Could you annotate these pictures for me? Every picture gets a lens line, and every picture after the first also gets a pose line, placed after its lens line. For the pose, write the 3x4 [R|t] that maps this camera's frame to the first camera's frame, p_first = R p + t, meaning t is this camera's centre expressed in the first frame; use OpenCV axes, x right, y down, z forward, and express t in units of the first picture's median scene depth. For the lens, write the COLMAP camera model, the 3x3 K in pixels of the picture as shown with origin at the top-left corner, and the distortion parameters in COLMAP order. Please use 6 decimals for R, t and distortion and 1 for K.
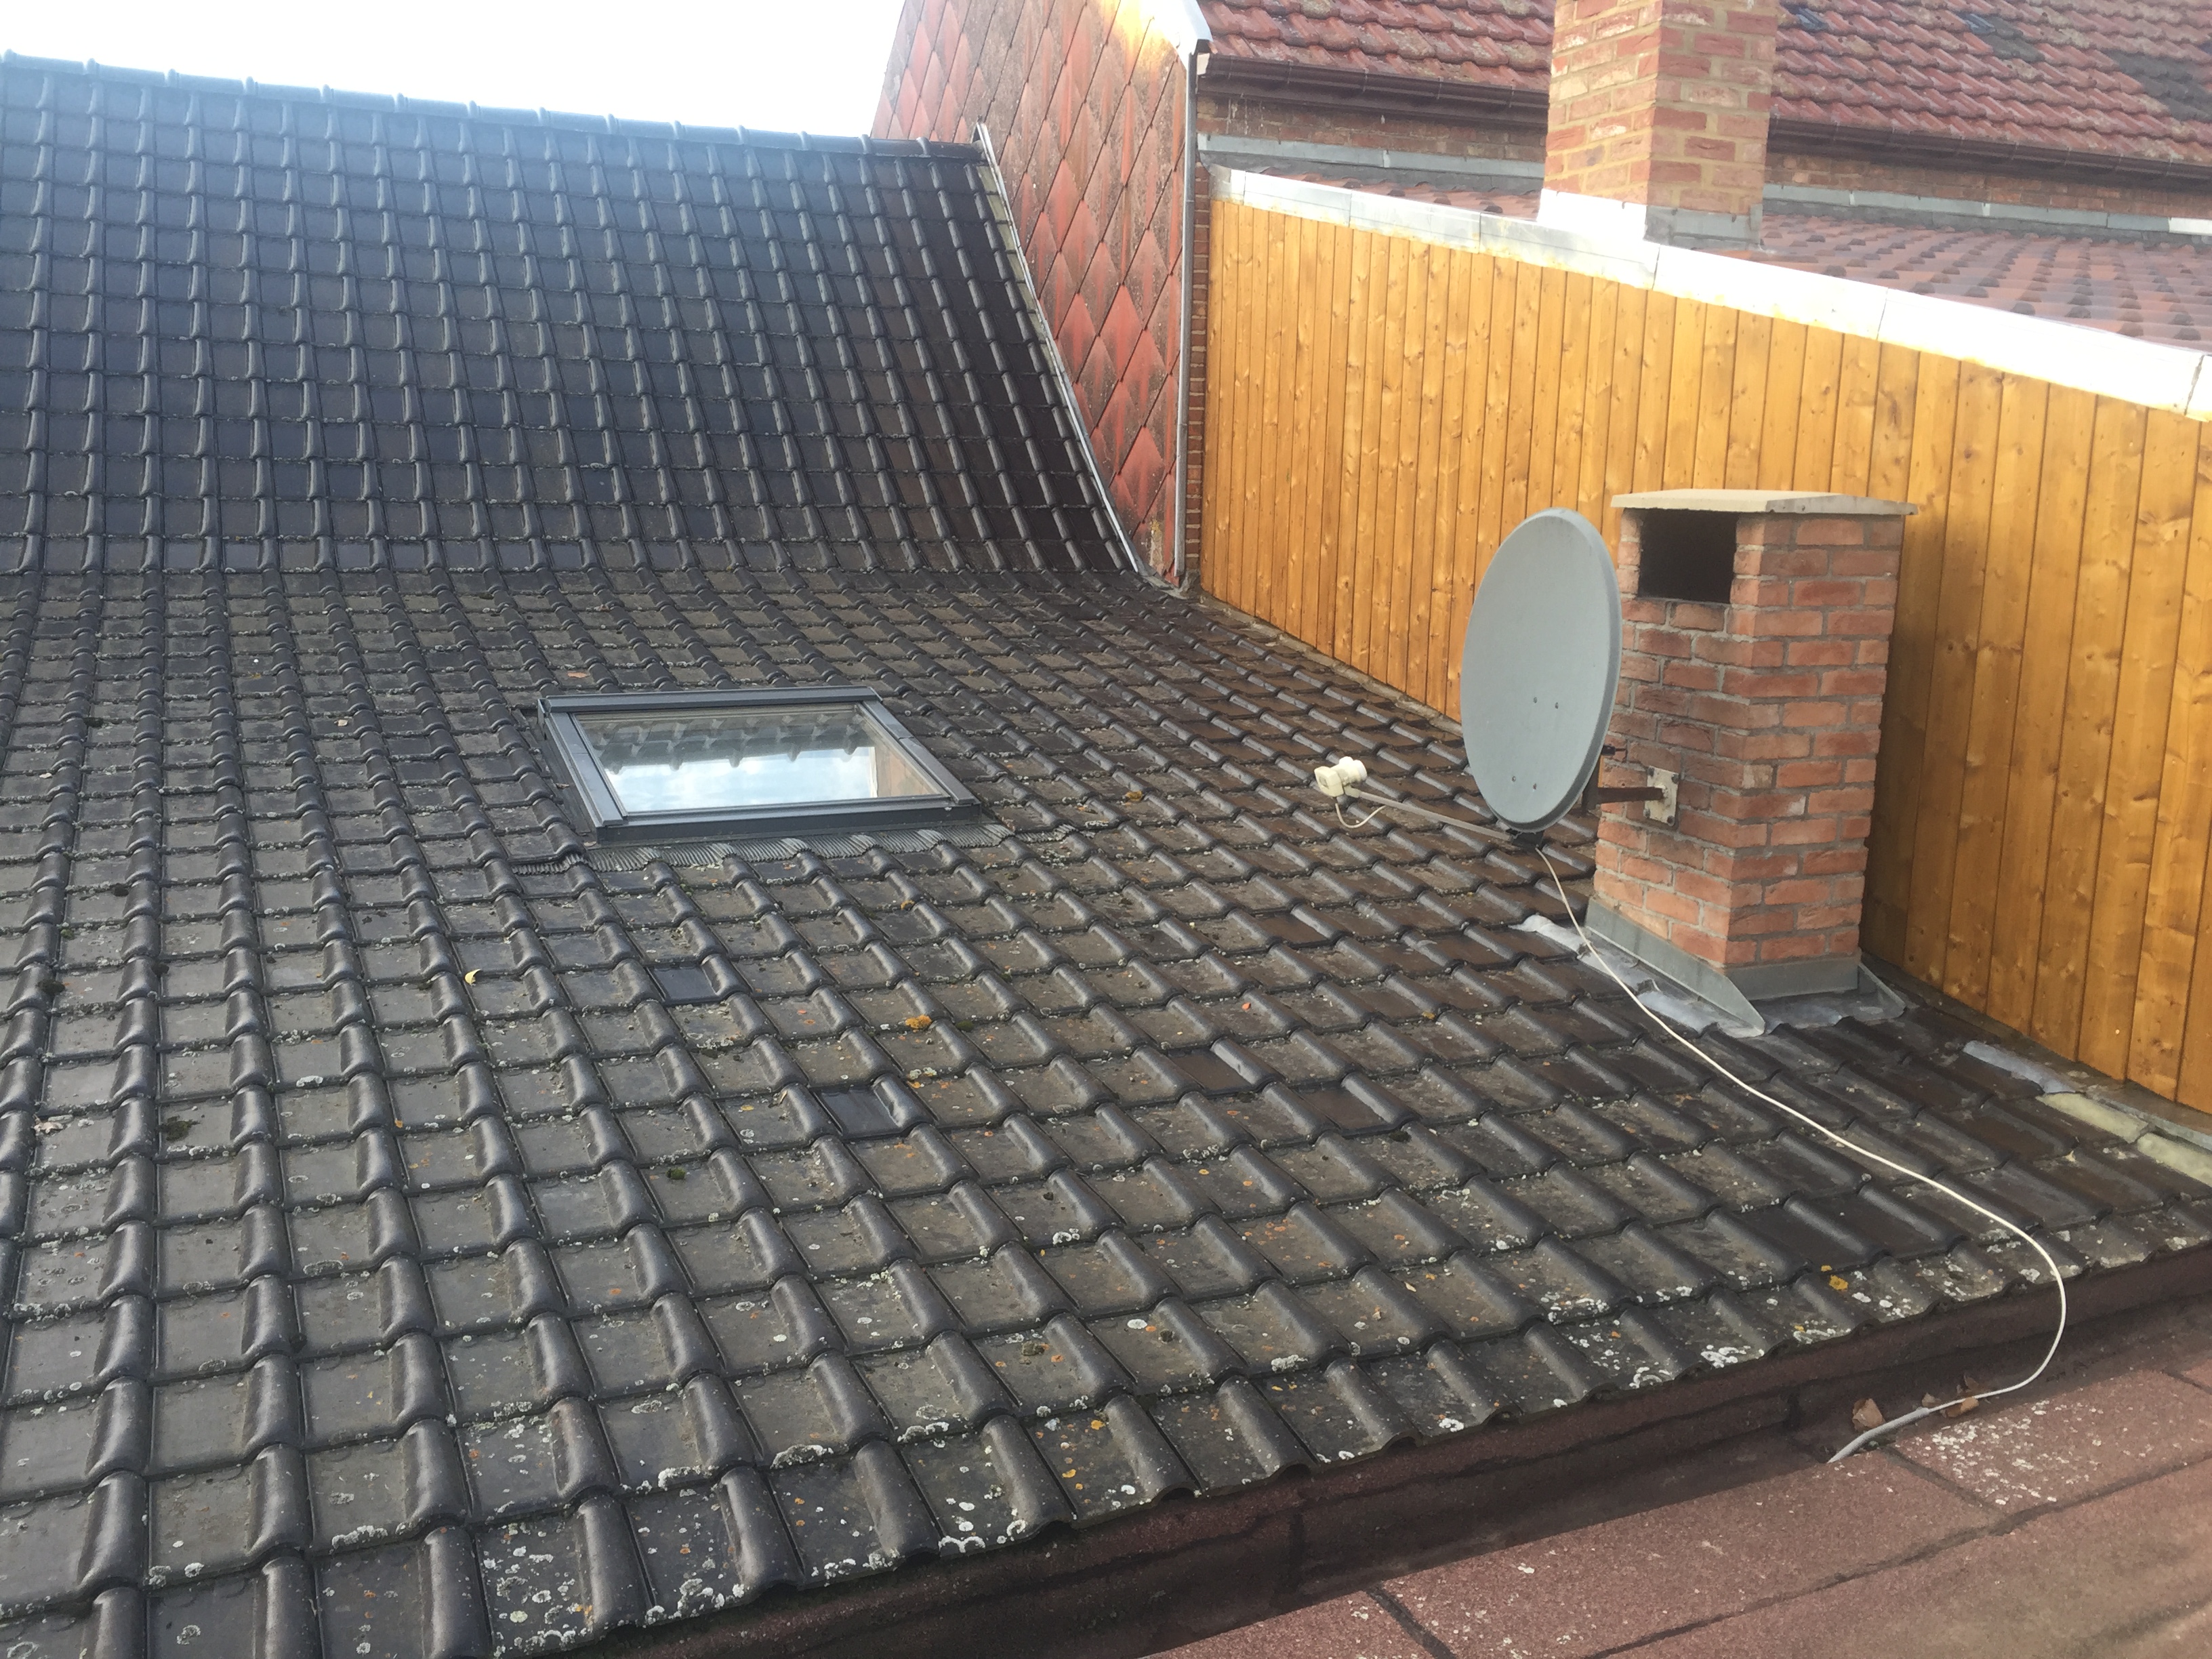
lens RADIAL K [[1878.4, 0, 1120.8], [0, 1878.4, 813.5], [0, 0, 1]] dist [0.090117, -0.132667]
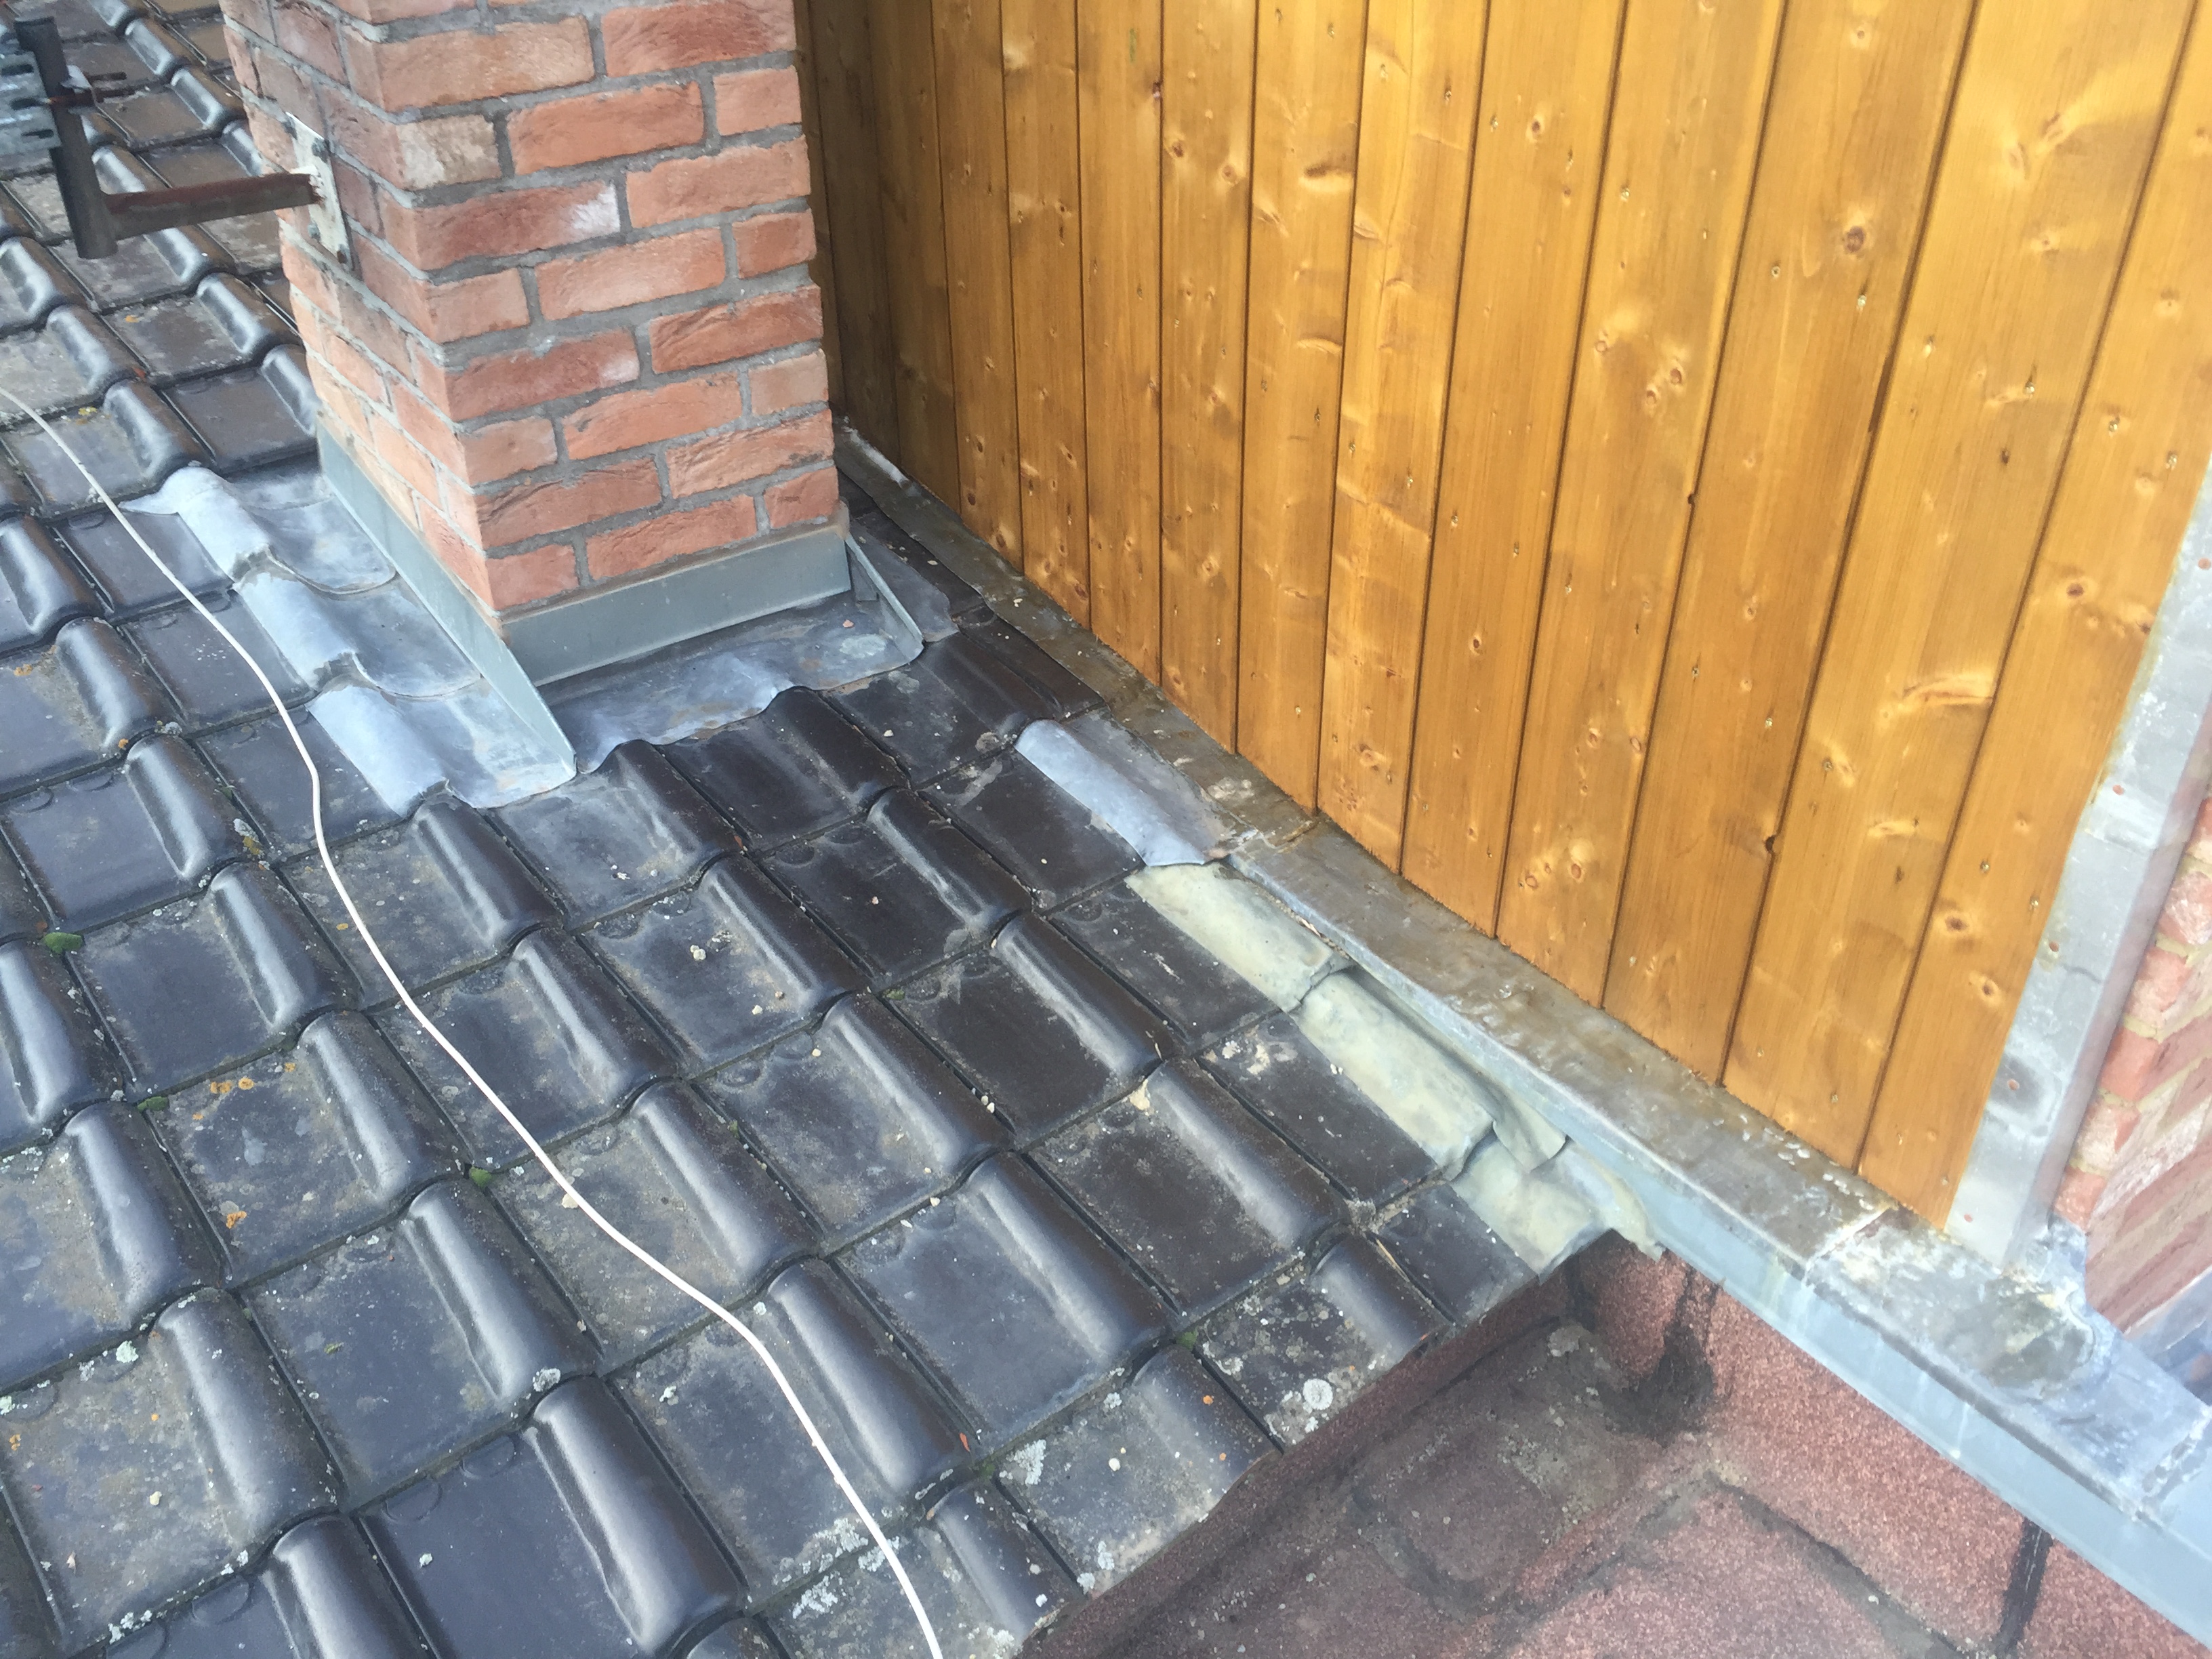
lens RADIAL K [[1878.4, 0, 1111.4], [0, 1878.4, 826.7], [0, 0, 1]] dist [0.090117, -0.132667]
pose [[0.972293, -0.153280, 0.176496, 0.377421], [0.068067, 0.907937, 0.413542, -0.045627], [-0.223635, -0.390071, 0.893215, 0.571589]]
